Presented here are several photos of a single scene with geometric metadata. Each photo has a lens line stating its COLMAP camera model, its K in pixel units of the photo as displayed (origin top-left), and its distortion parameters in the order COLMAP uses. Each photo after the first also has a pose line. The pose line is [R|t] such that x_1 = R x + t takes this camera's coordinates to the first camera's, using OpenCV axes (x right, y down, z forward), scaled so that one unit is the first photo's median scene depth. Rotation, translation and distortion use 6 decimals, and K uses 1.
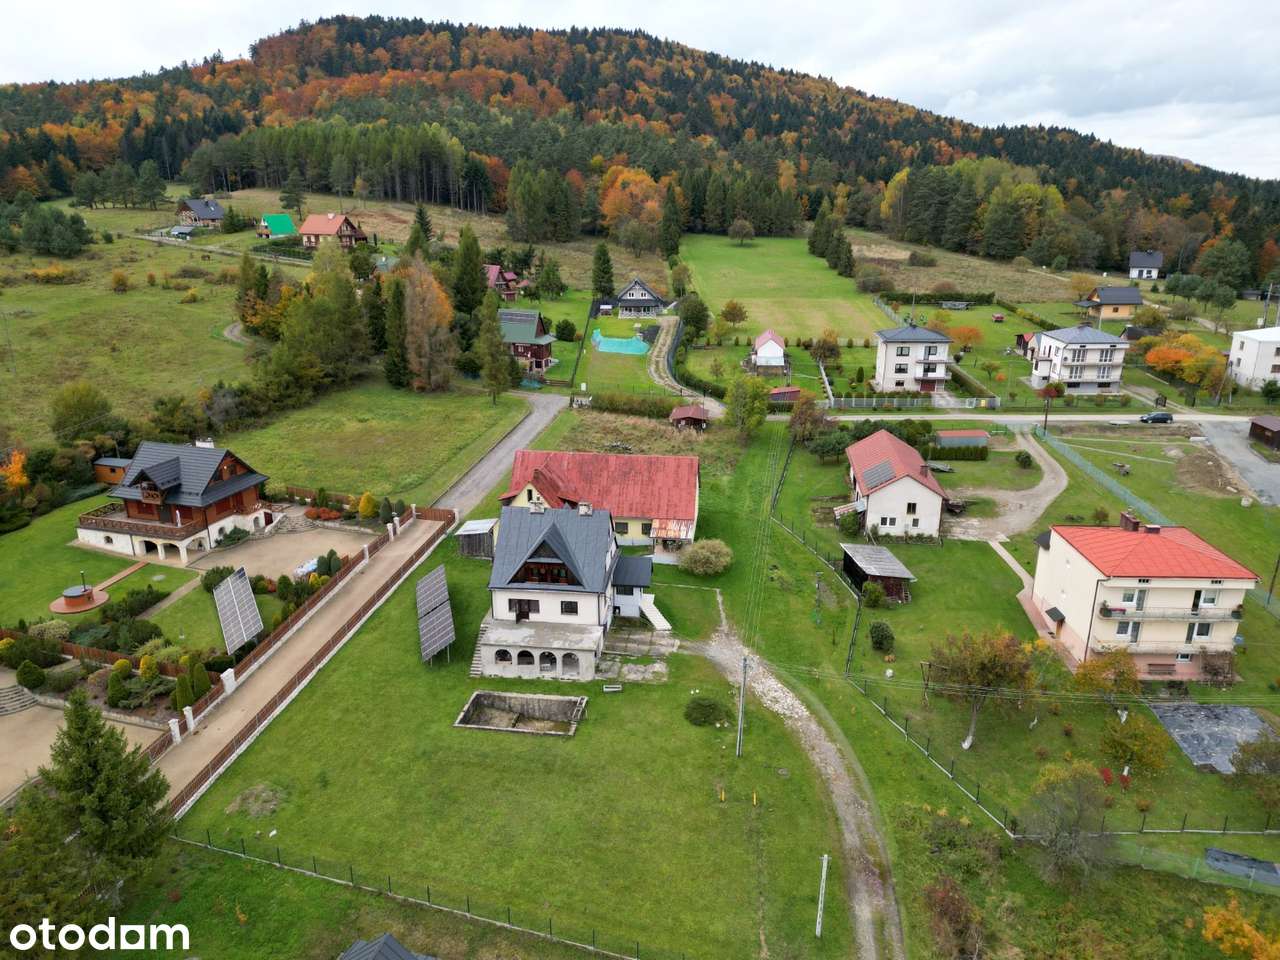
lens RADIAL K [[890.1, 0, 635.8], [0, 890.1, 477.1], [0, 0, 1]] dist [0.090108, -0.090485]
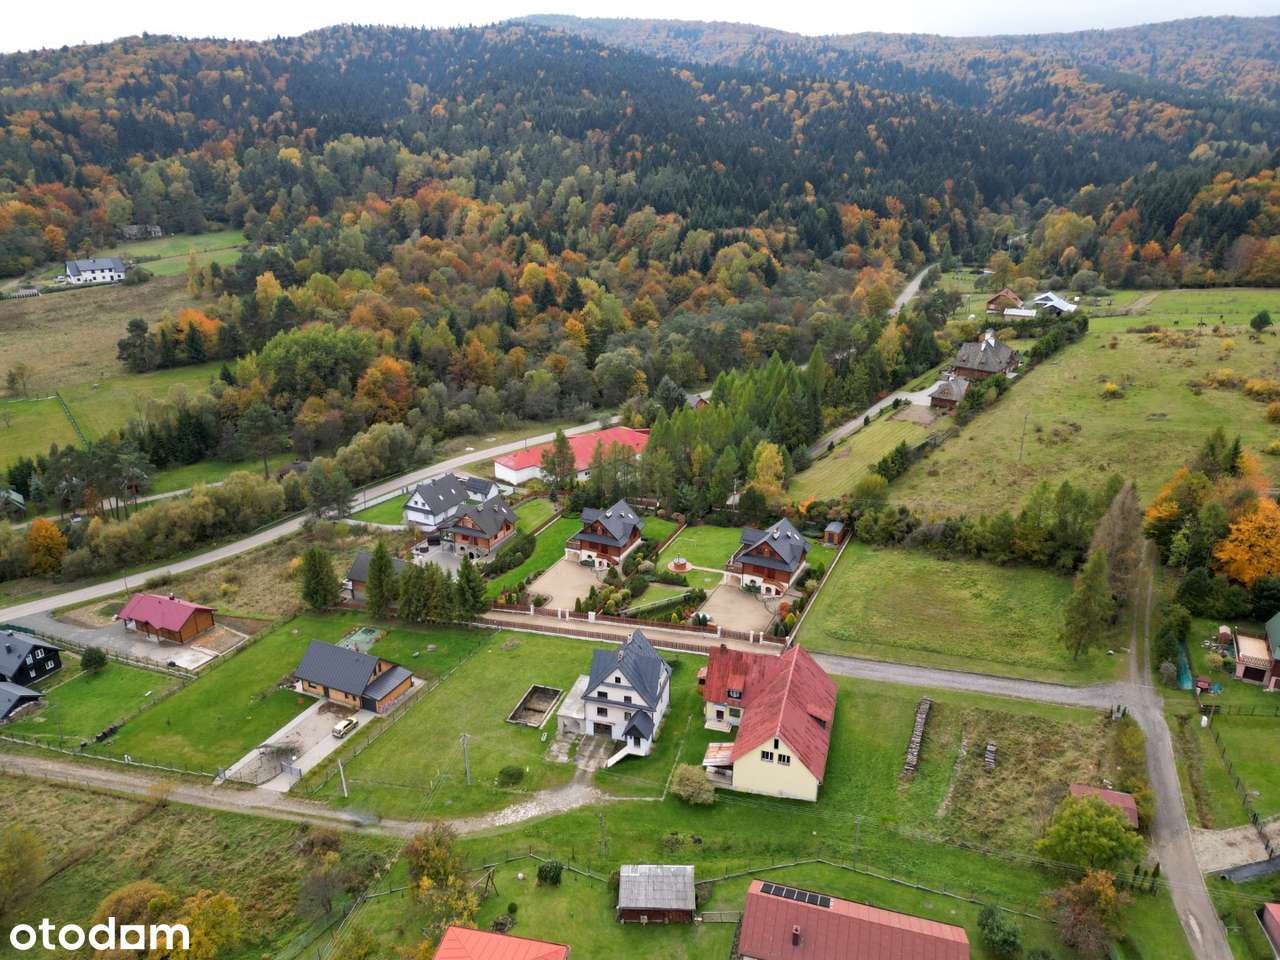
lens RADIAL K [[890.1, 0, 635.8], [0, 890.1, 477.1], [0, 0, 1]] dist [0.090108, -0.090485]
pose [[-0.162250, 0.353378, -0.921303, 0.745553], [-0.297928, 0.872556, 0.387149, -0.500732], [0.940698, 0.337297, -0.036291, 0.601683]]
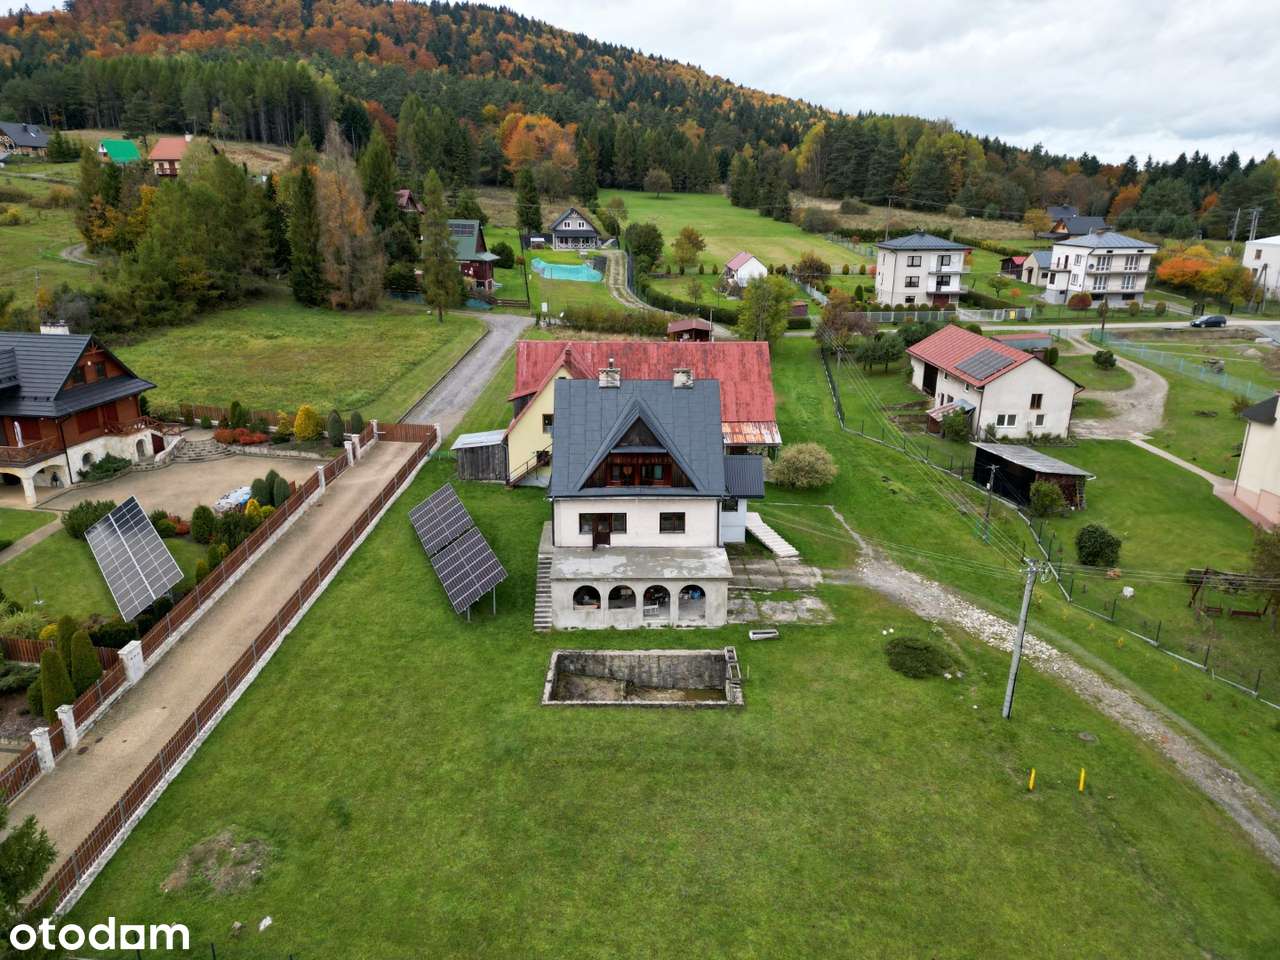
lens RADIAL K [[890.1, 0, 635.8], [0, 890.1, 477.1], [0, 0, 1]] dist [0.090108, -0.090485]
pose [[0.988413, -0.037969, 0.146964, -0.119046], [0.038603, 0.999254, -0.001466, 0.067828], [-0.146799, 0.007122, 0.989141, 0.209736]]
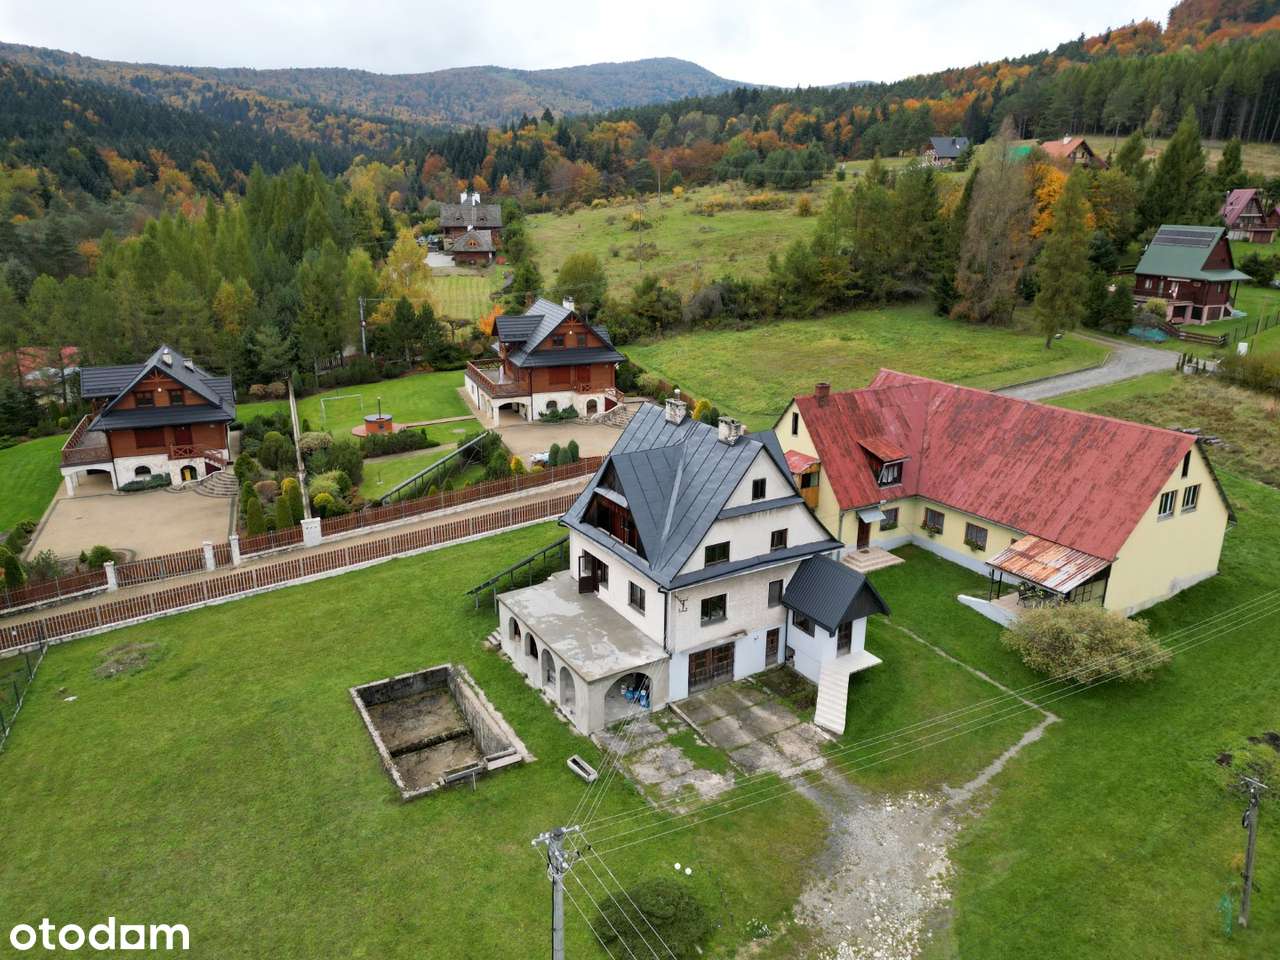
lens RADIAL K [[890.1, 0, 635.8], [0, 890.1, 477.1], [0, 0, 1]] dist [0.090108, -0.090485]
pose [[0.618642, 0.237720, -0.748847, 0.184841], [-0.241855, 0.964465, 0.106364, 0.012290], [0.747522, 0.115311, 0.654152, 0.387000]]
